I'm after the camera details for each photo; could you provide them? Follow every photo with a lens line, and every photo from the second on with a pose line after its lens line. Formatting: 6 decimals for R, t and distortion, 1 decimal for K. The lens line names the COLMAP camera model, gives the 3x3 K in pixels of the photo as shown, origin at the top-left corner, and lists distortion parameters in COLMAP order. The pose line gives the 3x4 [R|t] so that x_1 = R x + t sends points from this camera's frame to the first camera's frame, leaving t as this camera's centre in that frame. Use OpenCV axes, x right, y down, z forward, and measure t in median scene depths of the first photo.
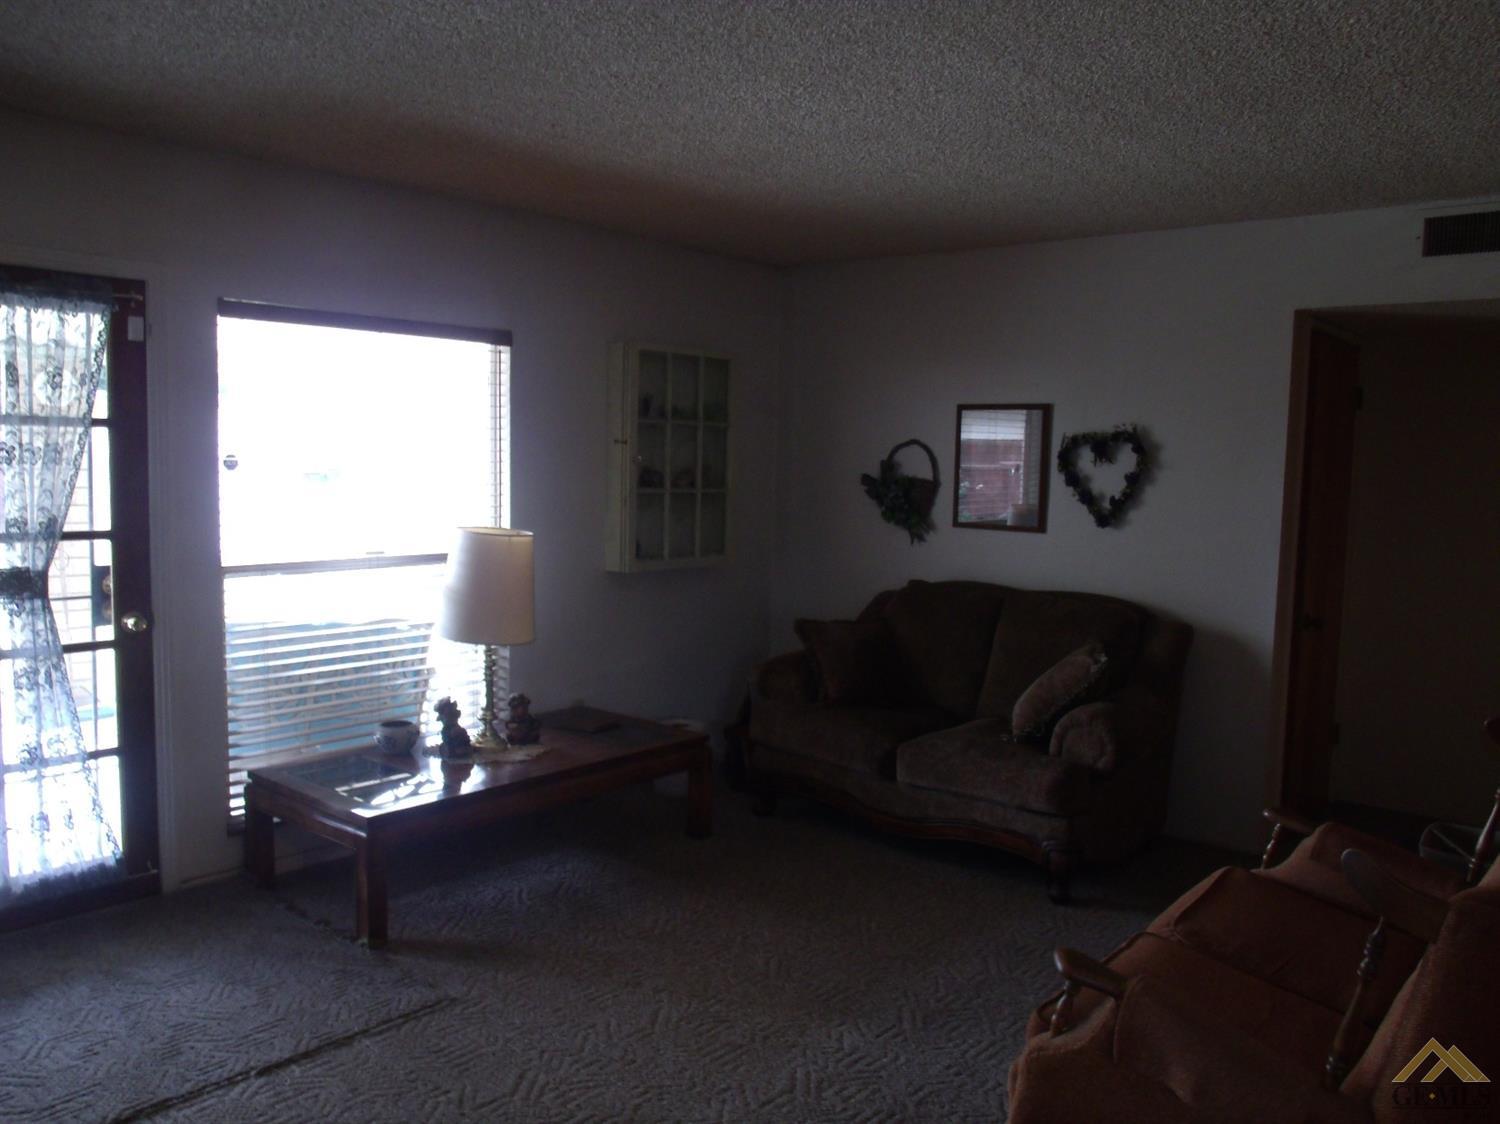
lens RADIAL K [[1190.7, 0, 744.6], [0, 1190.7, 567.7], [0, 0, 1]] dist [-0.045144, 0.007748]
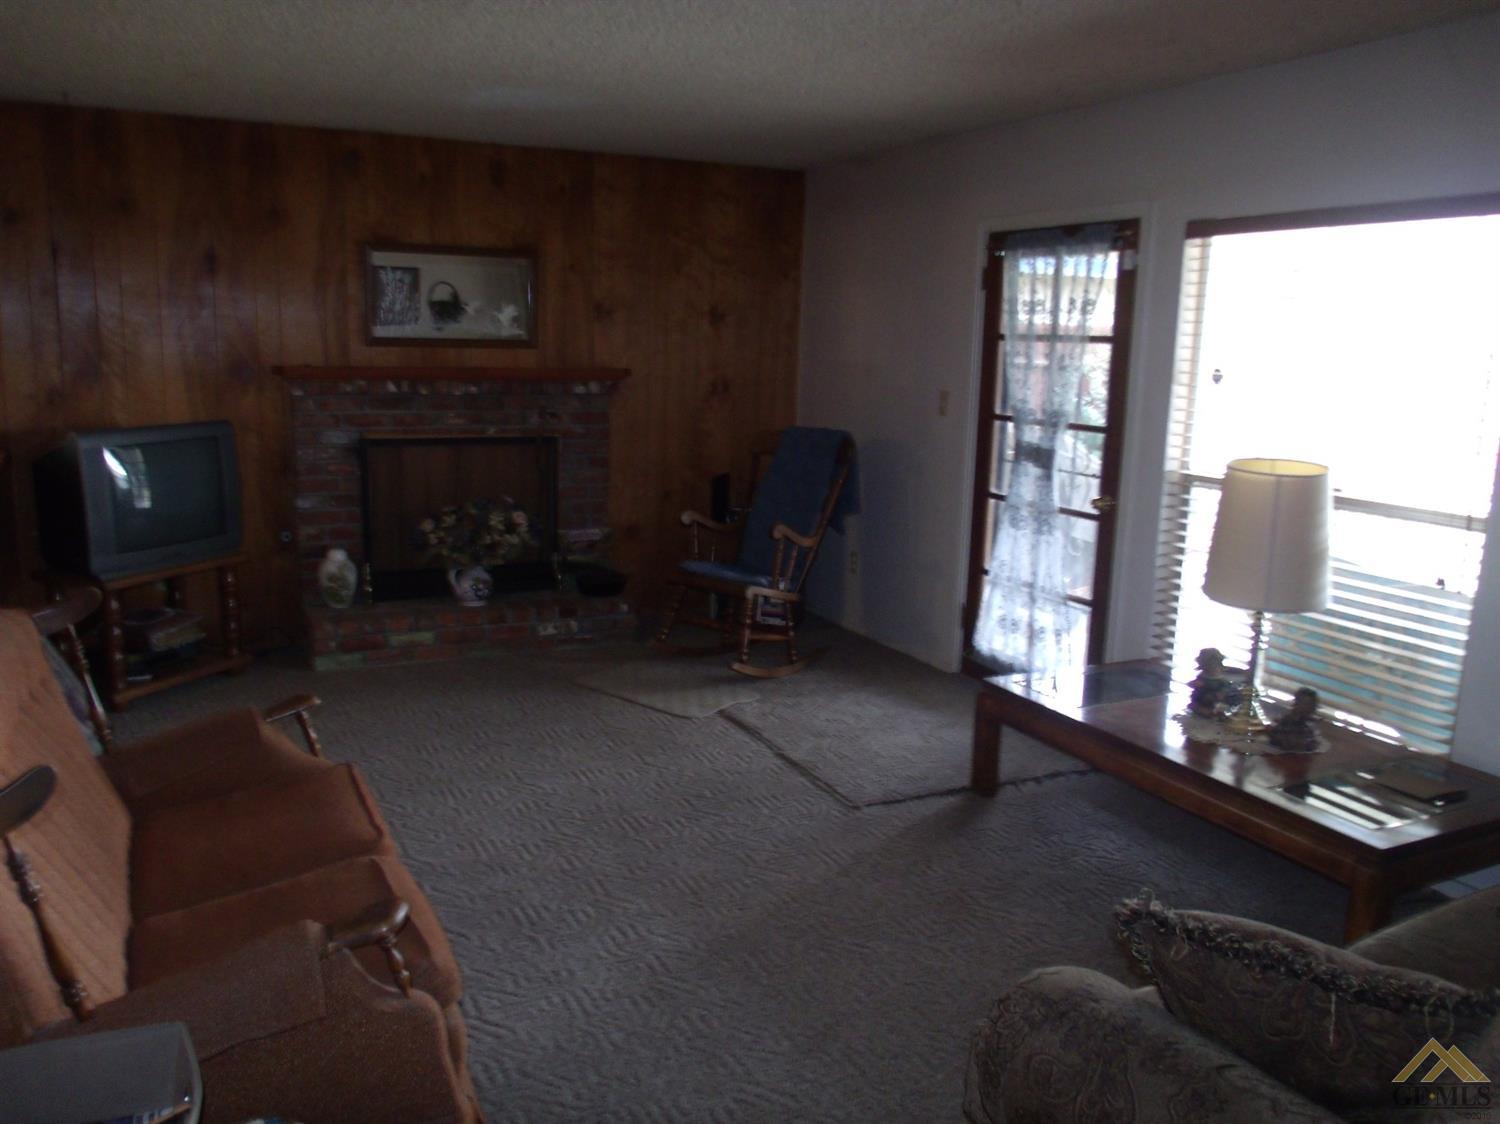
lens RADIAL K [[1190.7, 0, 744.6], [0, 1190.7, 567.7], [0, 0, 1]] dist [-0.045144, 0.007748]
pose [[-0.396849, 0.143331, -0.906624, 0.789769], [-0.125985, 0.969879, 0.208478, -0.103949], [0.909197, 0.196955, -0.366838, 1.175666]]
